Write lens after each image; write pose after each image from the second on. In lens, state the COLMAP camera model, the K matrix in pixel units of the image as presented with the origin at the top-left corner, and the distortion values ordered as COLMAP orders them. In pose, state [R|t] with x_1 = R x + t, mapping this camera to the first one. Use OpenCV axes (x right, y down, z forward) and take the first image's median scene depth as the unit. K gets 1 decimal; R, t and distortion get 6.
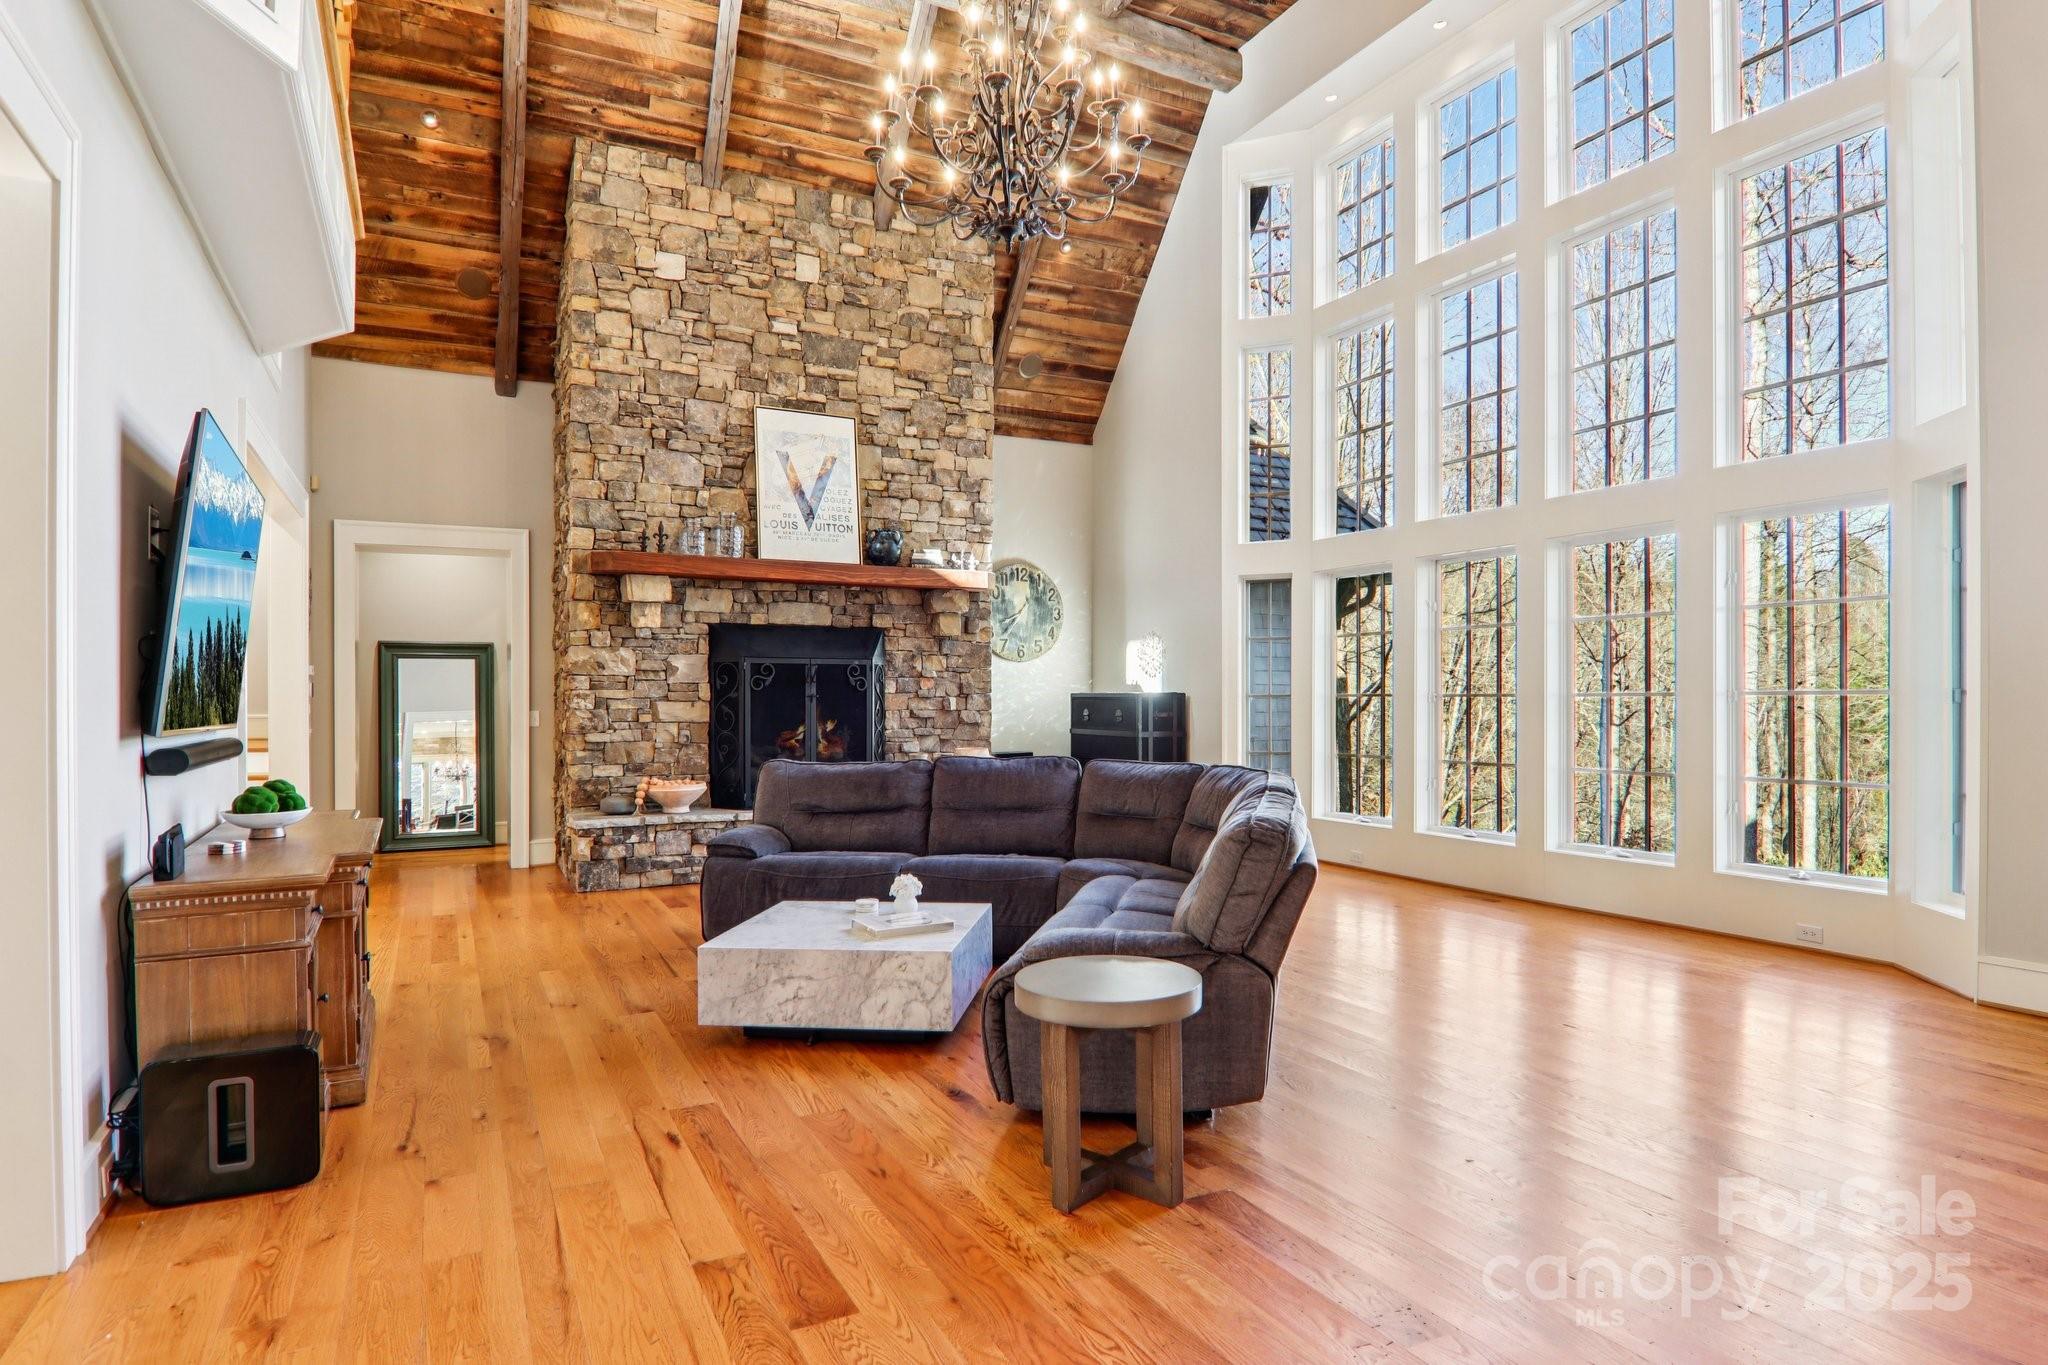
lens RADIAL K [[1157.1, 0, 1022.5], [0, 1157.1, 685.9], [0, 0, 1]] dist [-0.018672, -0.004328]
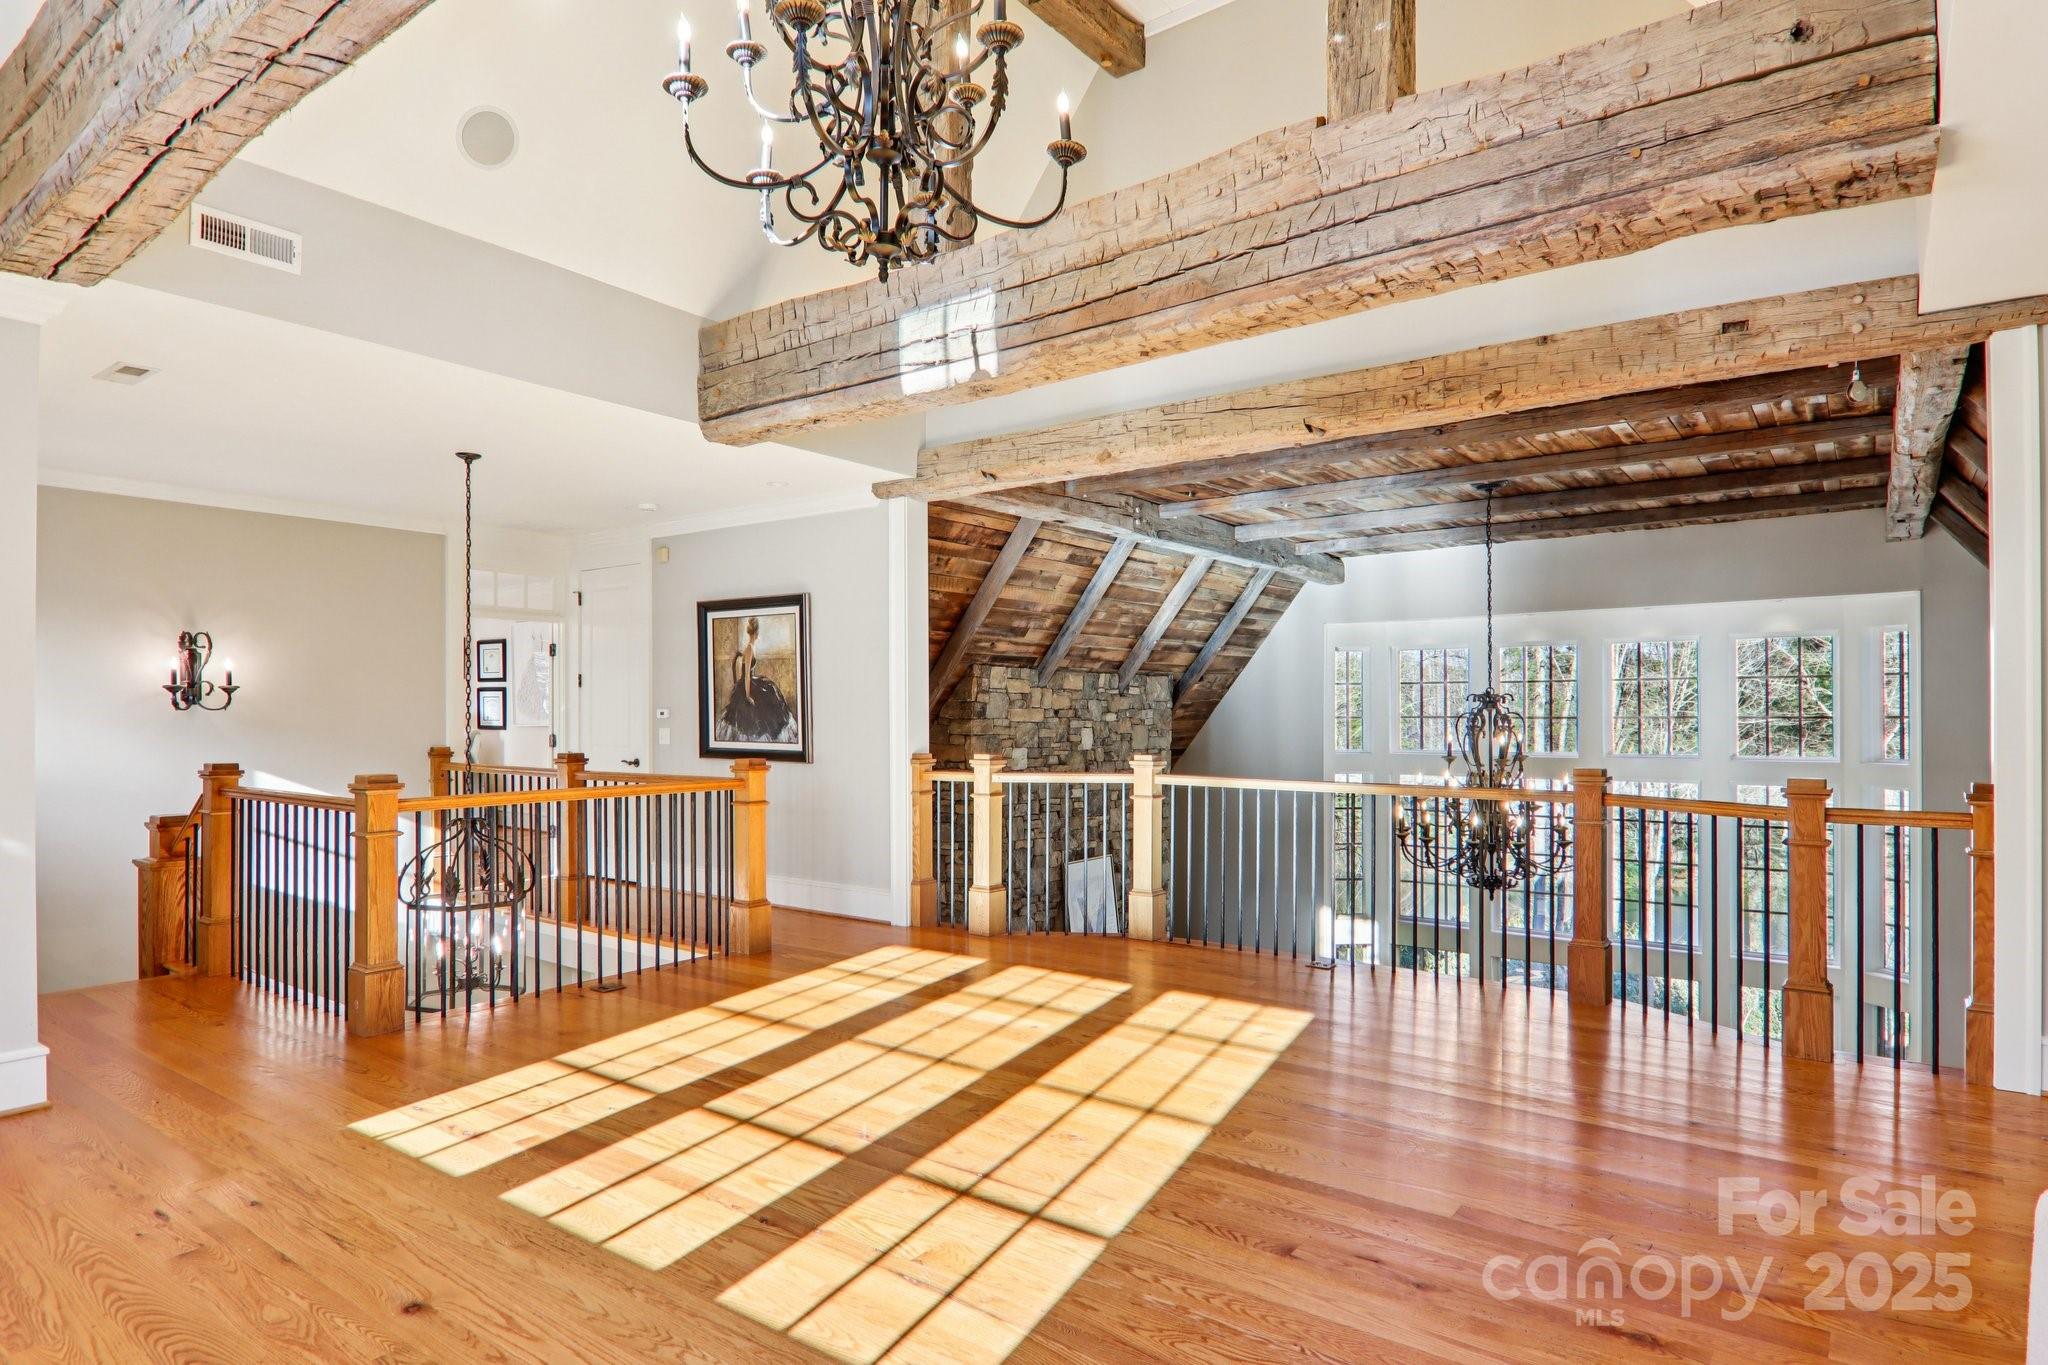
lens RADIAL K [[1157.1, 0, 1025.0], [0, 1157.1, 688.3], [0, 0, 1]] dist [-0.018672, -0.004328]
pose [[0.897852, 0.003058, 0.440287, -0.823356], [-0.001072, 0.999988, -0.004758, -0.431882], [-0.440296, 0.003800, 0.897845, -0.065348]]
